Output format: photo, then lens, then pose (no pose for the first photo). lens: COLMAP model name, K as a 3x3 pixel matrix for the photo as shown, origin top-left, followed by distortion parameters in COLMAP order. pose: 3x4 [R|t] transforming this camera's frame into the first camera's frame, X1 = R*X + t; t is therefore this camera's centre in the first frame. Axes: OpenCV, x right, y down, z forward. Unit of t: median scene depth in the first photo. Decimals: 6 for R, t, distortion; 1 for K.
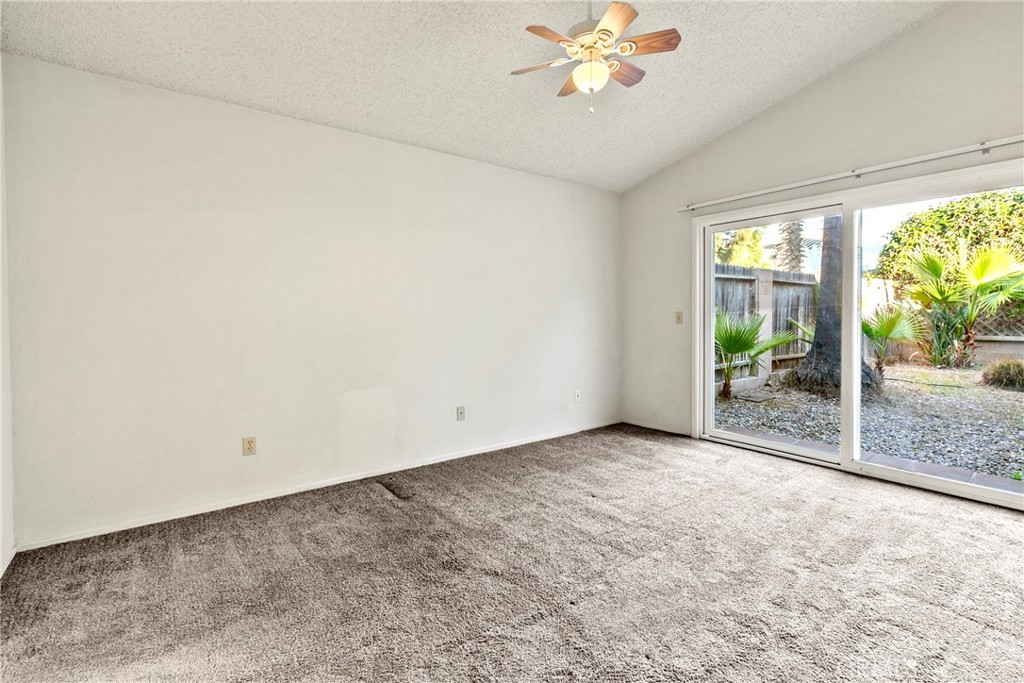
lens RADIAL K [[474.4, 0, 512.1], [0, 474.4, 317.0], [0, 0, 1]] dist [0.001225, 0.000111]
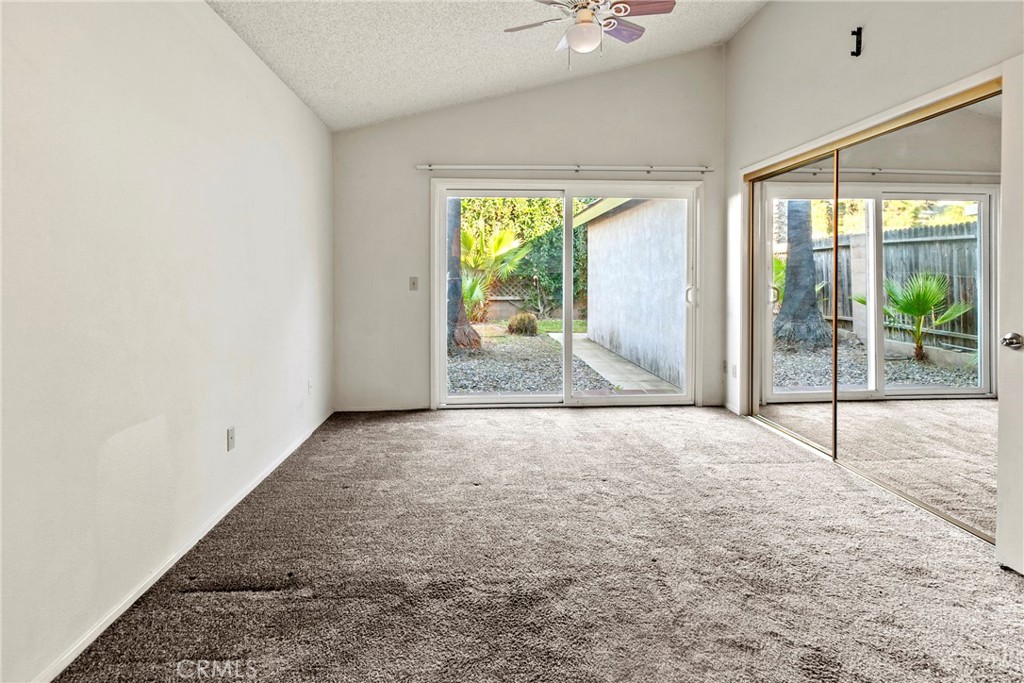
lens RADIAL K [[548.7, 0, 511.7], [0, 548.7, 277.1], [0, 0, 1]] dist [0.000068, -0.000001]
pose [[0.551496, 0.004191, 0.834167, -0.436335], [0.005873, 0.999943, -0.008907, -0.000502], [-0.834157, 0.009811, 0.551440, 0.251736]]
